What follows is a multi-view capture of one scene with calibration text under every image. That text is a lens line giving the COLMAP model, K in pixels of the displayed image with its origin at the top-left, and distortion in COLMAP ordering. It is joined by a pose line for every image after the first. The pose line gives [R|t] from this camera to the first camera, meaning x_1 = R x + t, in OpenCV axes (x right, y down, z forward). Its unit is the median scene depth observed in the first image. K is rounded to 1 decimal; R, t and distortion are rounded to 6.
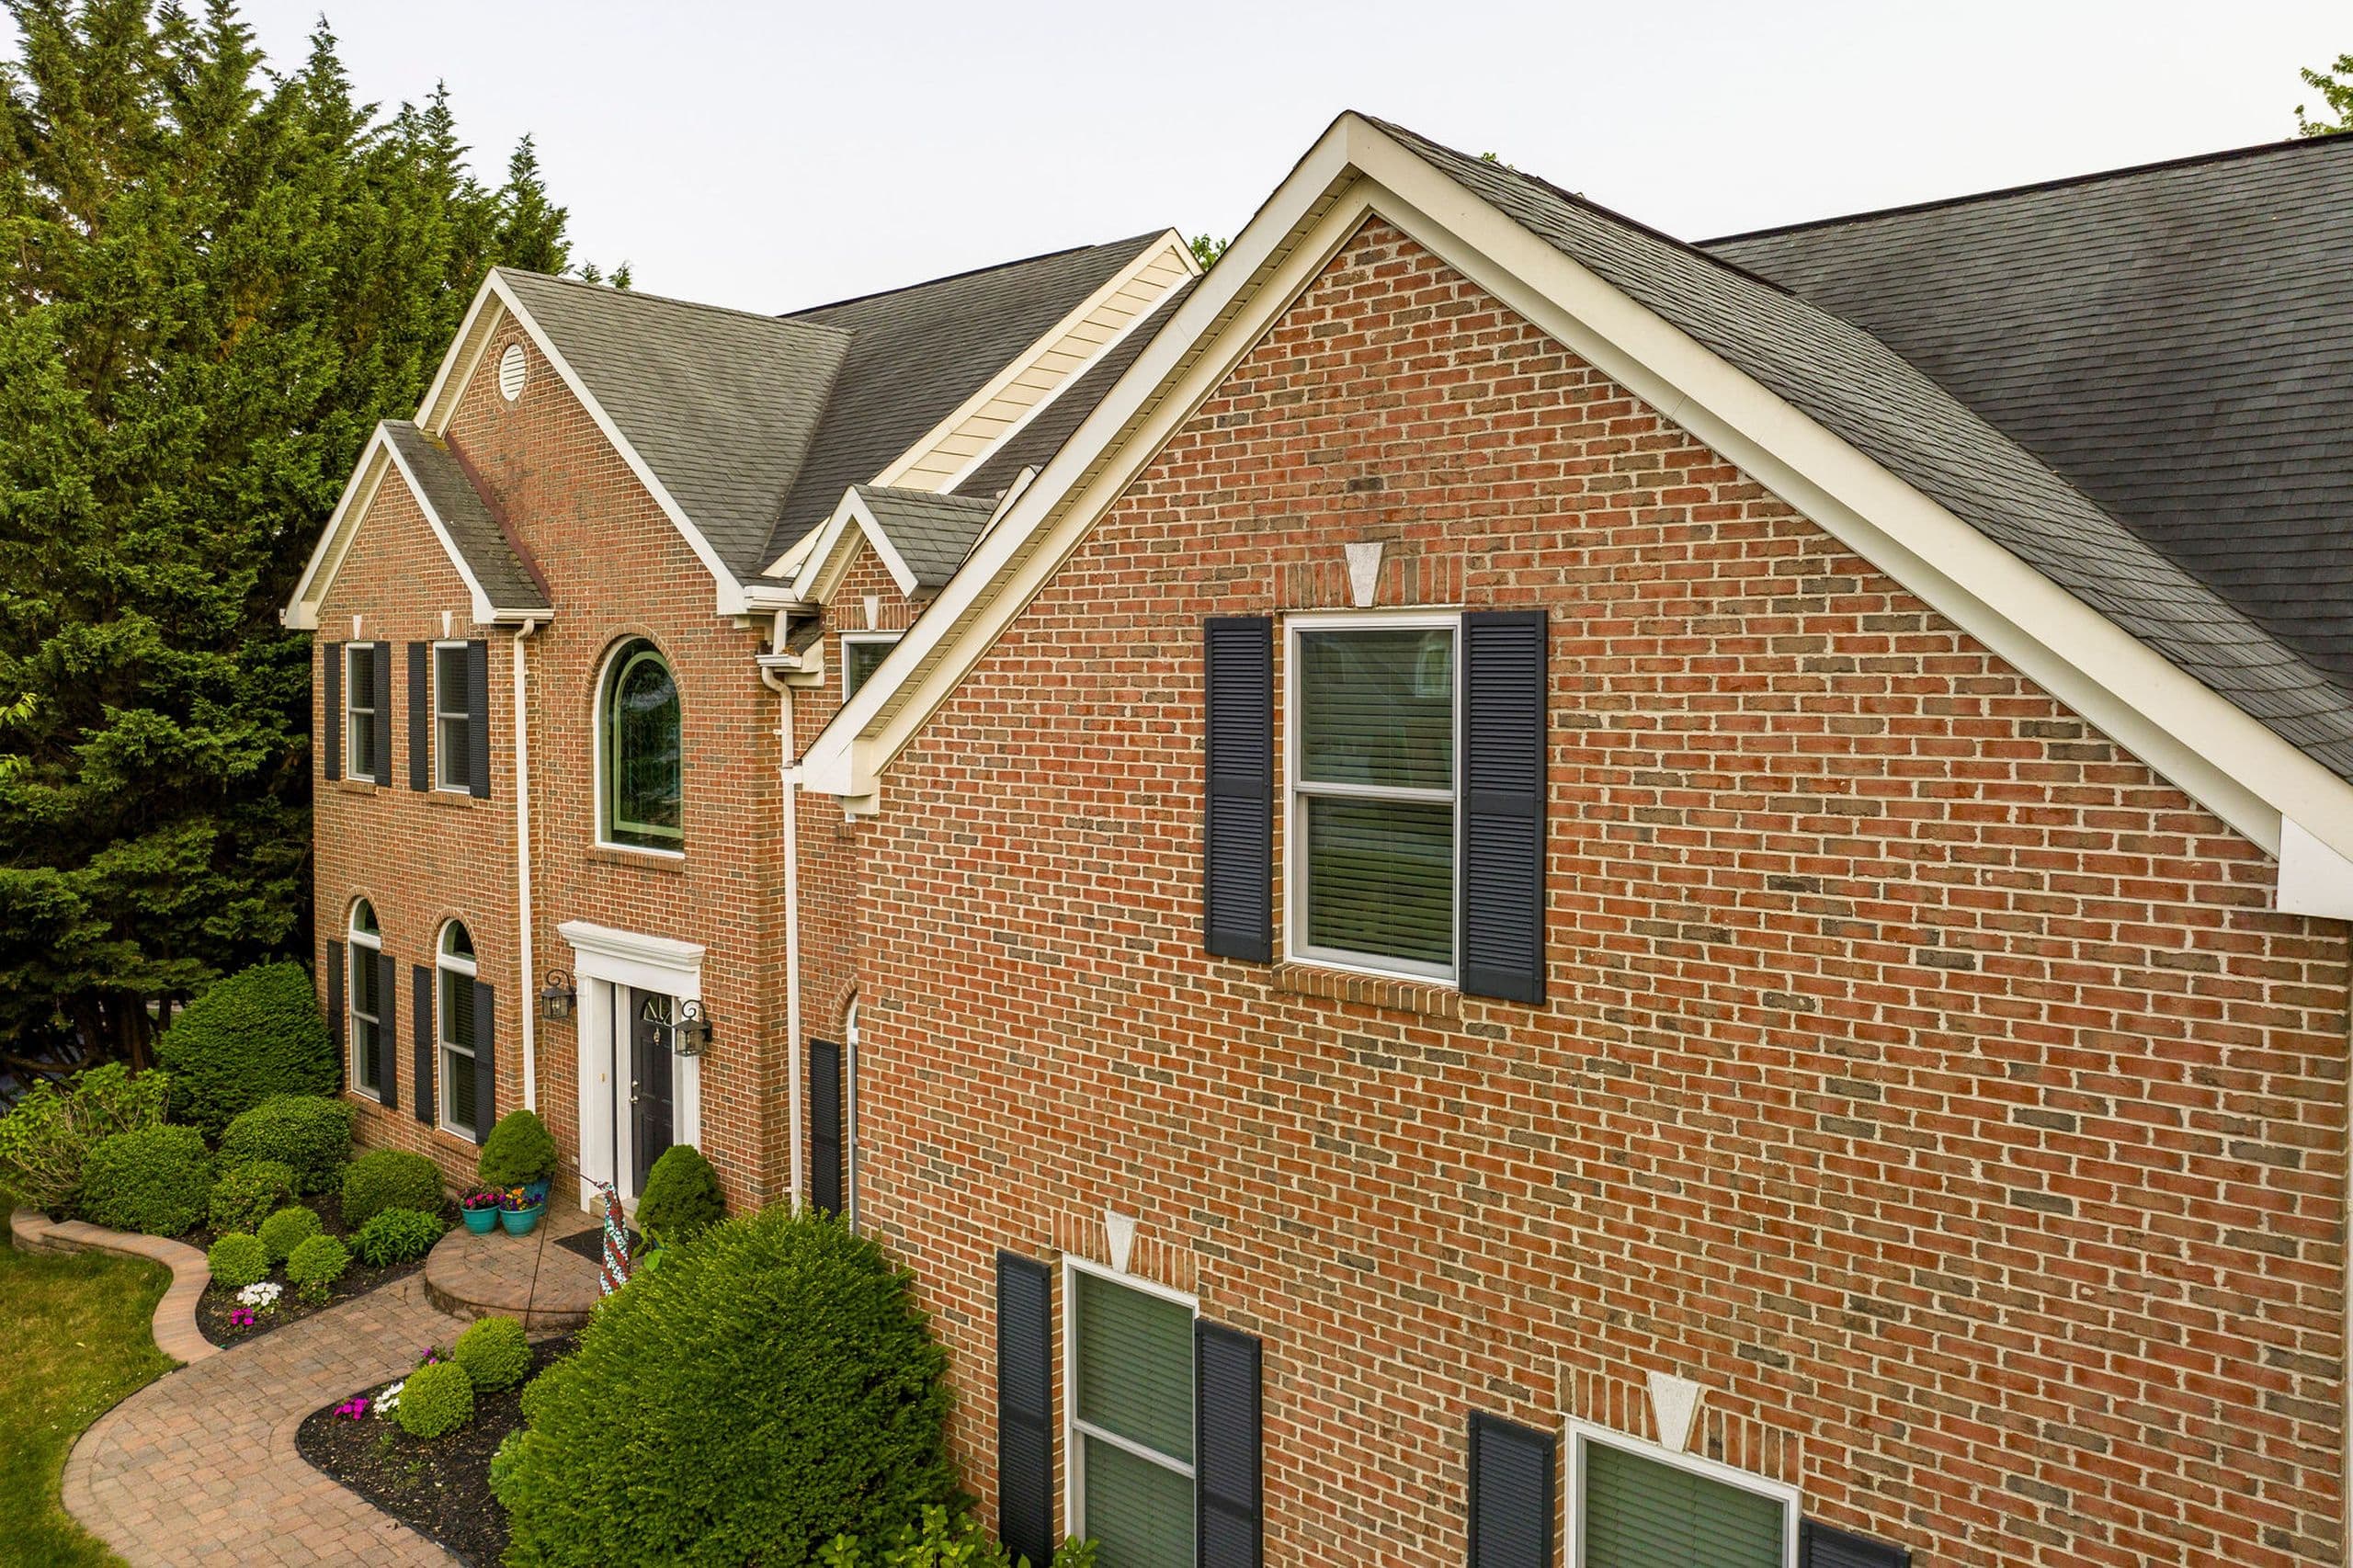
lens RADIAL K [[1678.8, 0, 1172.4], [0, 1678.8, 750.4], [0, 0, 1]] dist [-0.035622, 0.000772]
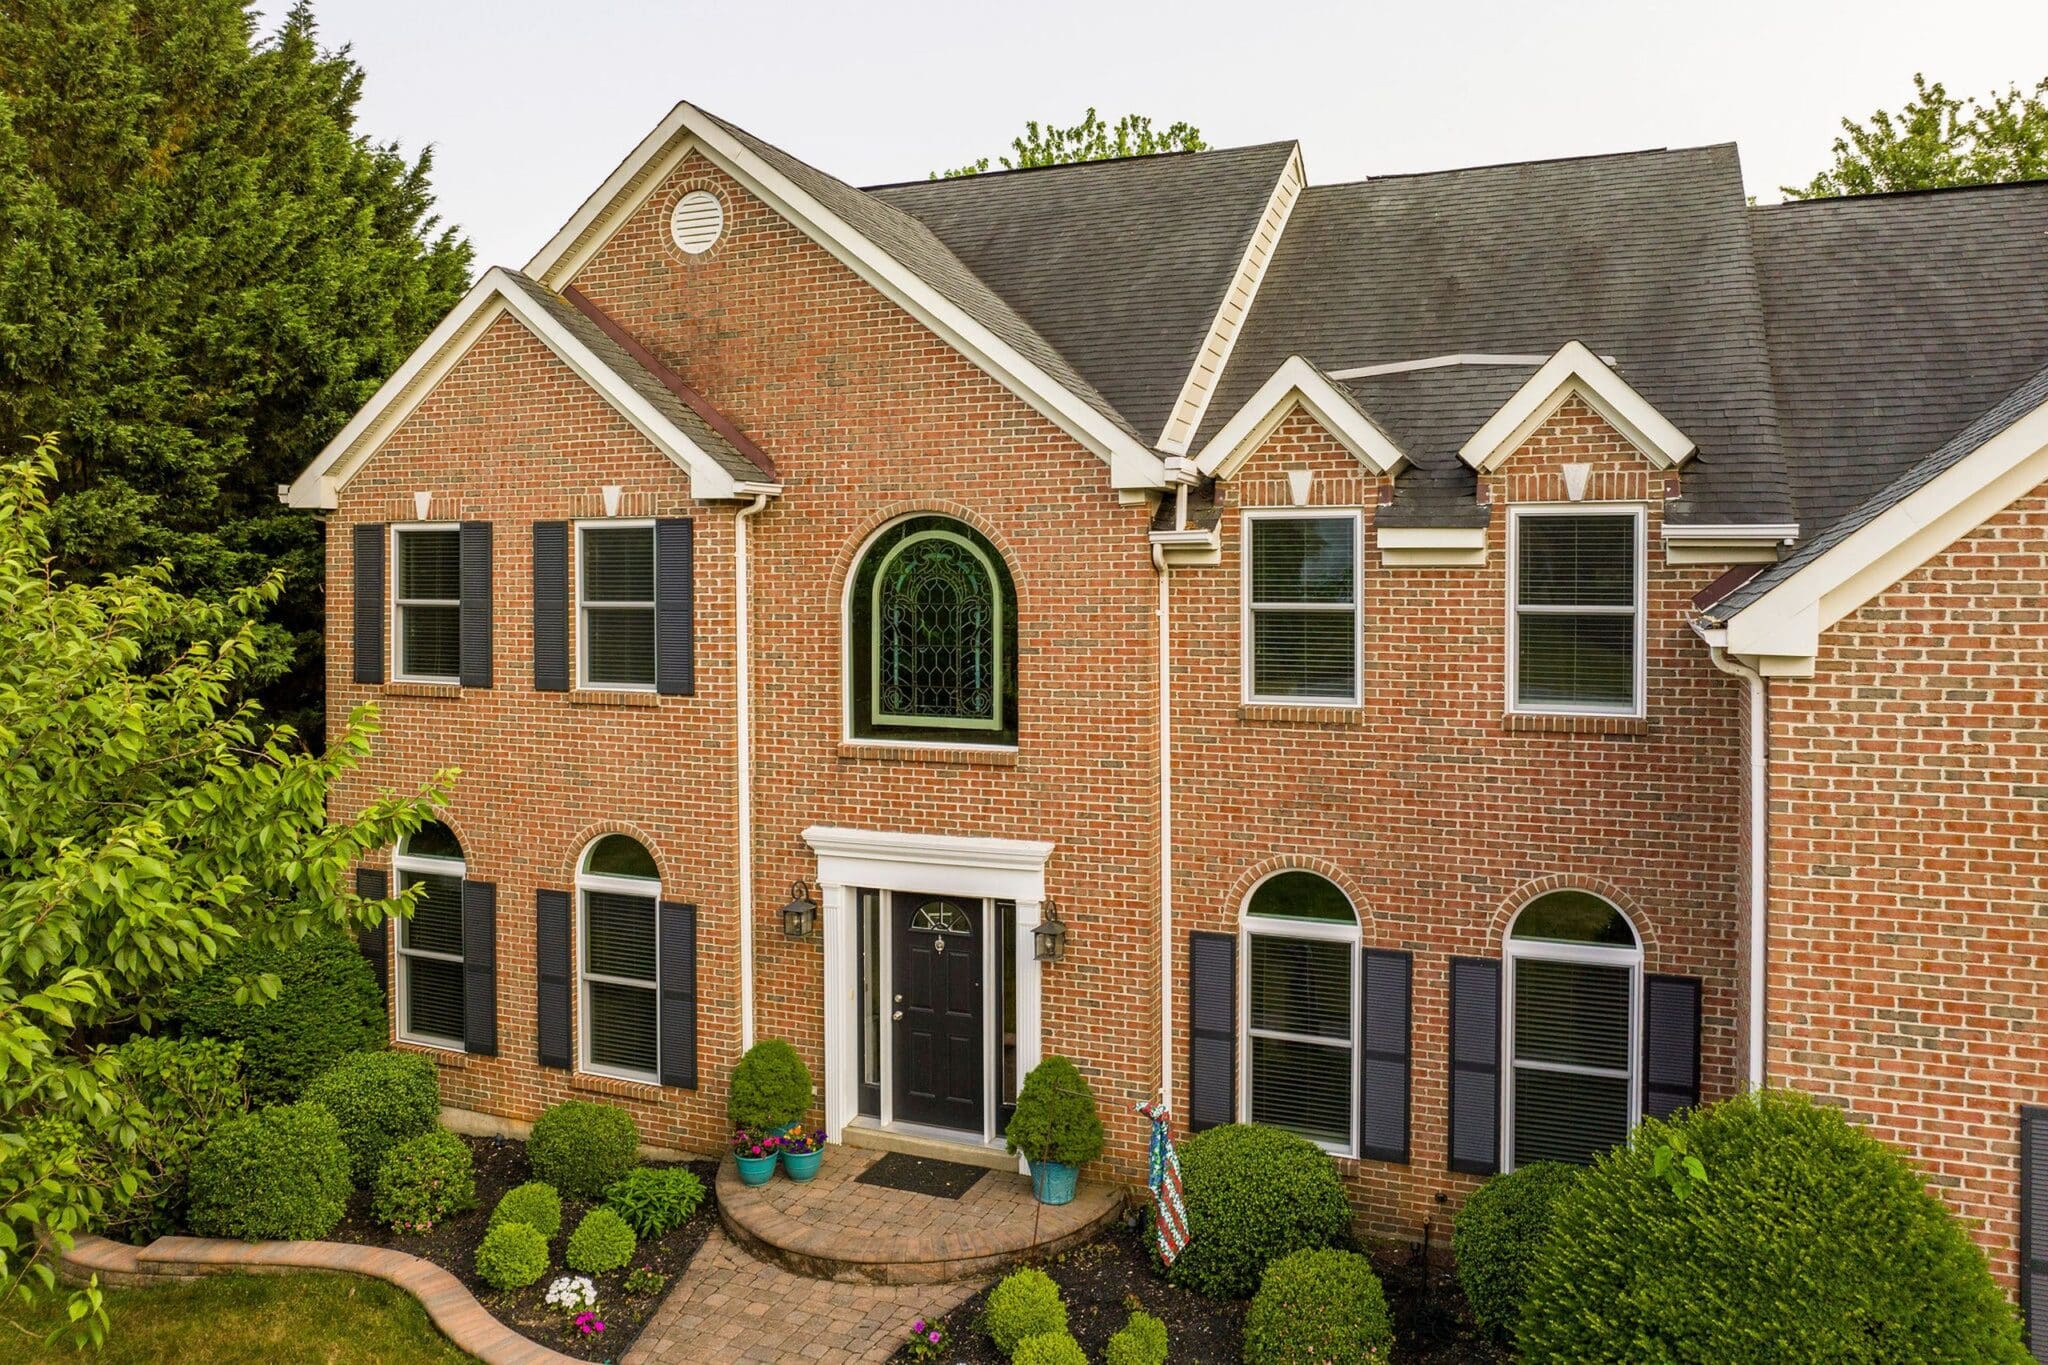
lens RADIAL K [[1461.2, 0, 1020.5], [0, 1461.2, 653.2], [0, 0, 1]] dist [-0.035622, 0.000772]
pose [[0.944232, -0.013826, 0.328989, -0.516547], [0.015801, 0.999870, -0.003330, 0.012058], [-0.328900, 0.008343, 0.944328, 0.212713]]
